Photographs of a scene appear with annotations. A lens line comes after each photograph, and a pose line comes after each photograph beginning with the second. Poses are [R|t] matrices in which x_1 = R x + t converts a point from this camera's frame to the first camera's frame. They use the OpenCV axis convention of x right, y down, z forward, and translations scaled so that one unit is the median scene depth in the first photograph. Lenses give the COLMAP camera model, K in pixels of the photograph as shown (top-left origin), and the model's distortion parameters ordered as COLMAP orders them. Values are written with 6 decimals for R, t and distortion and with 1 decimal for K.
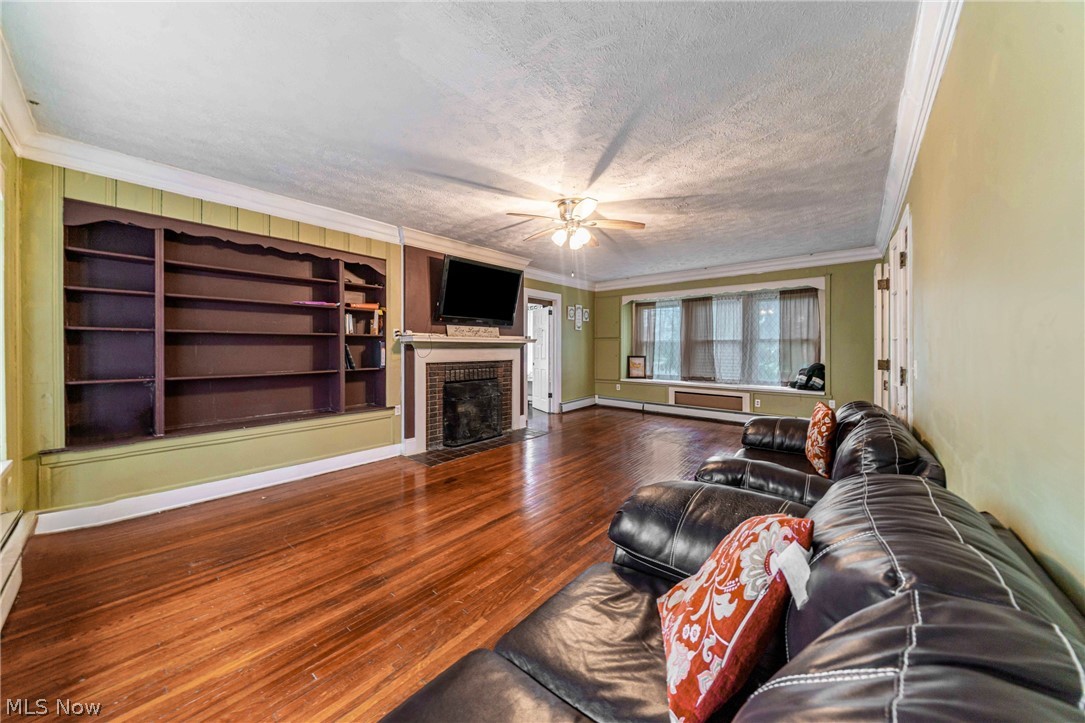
lens RADIAL K [[366.6, 0, 549.8], [0, 366.6, 350.2], [0, 0, 1]] dist [-0.000868, -0.000018]
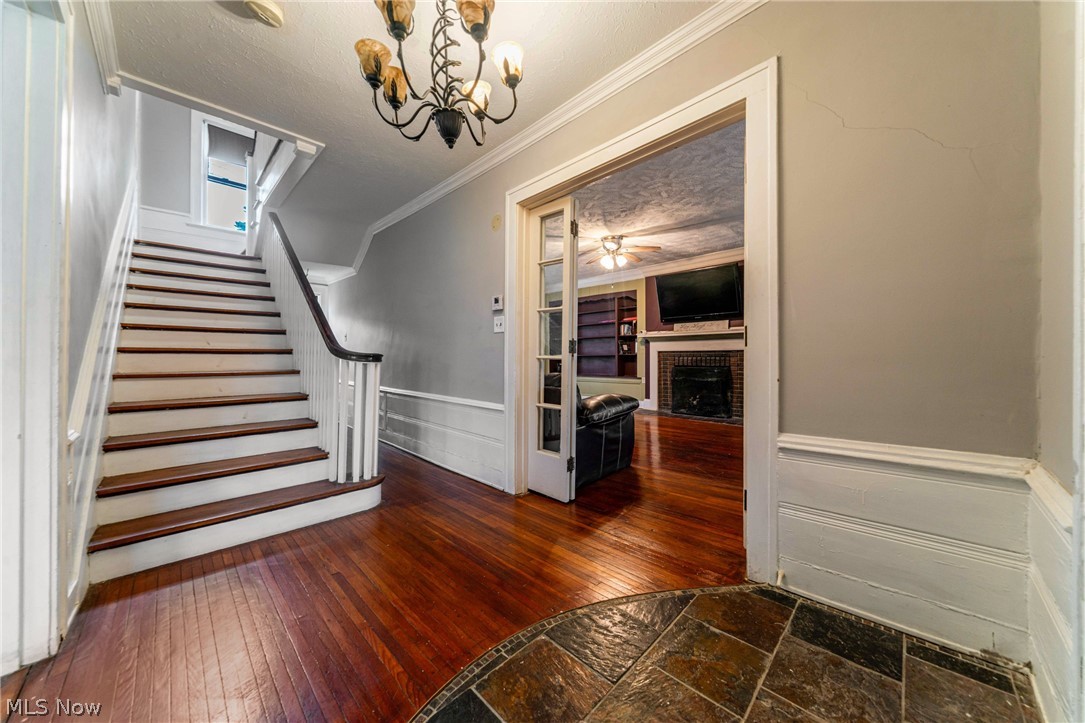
lens RADIAL K [[374.7, 0, 539.5], [0, 374.7, 351.9], [0, 0, 1]] dist [-0.000937, 0.000015]
pose [[-0.073304, -0.013273, -0.997221, 1.195665], [-0.000967, 0.999912, -0.013238, 0.057303], [0.997309, -0.000006, -0.073310, 0.625765]]
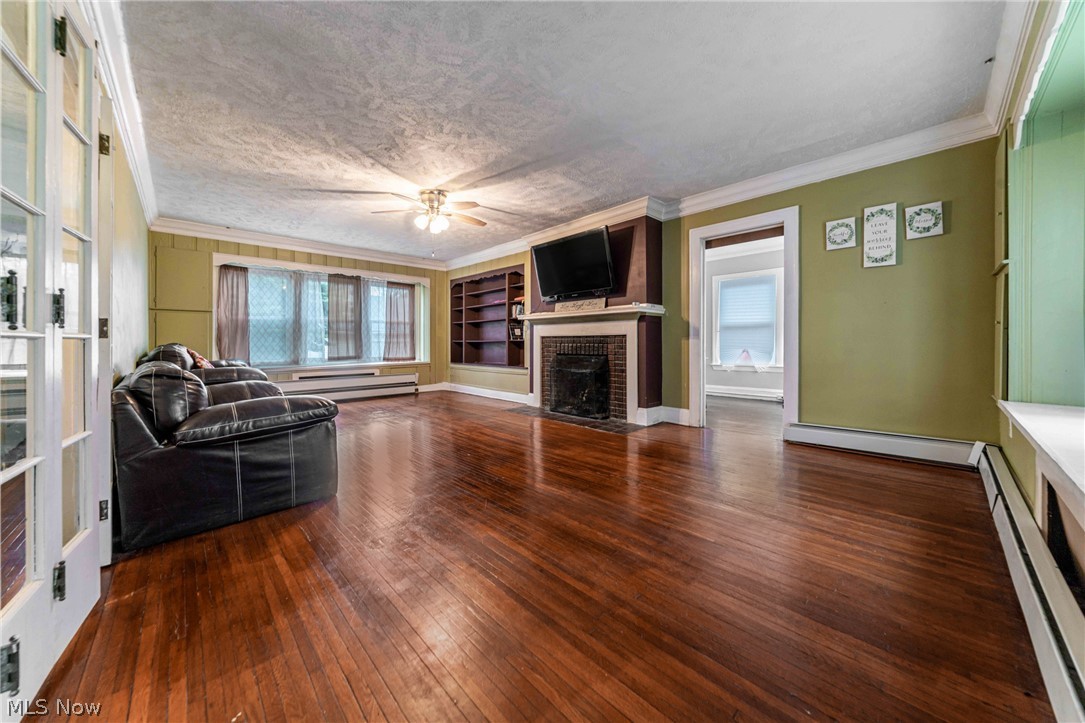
lens RADIAL K [[379.2, 0, 542.4], [0, 379.2, 341.6], [0, 0, 1]] dist [-0.000338, 0.000003]
pose [[-0.105969, -0.003248, -0.994364, 0.926801], [-0.001151, 0.999994, -0.003144, 0.055428], [0.994369, 0.000812, -0.105972, 1.127752]]
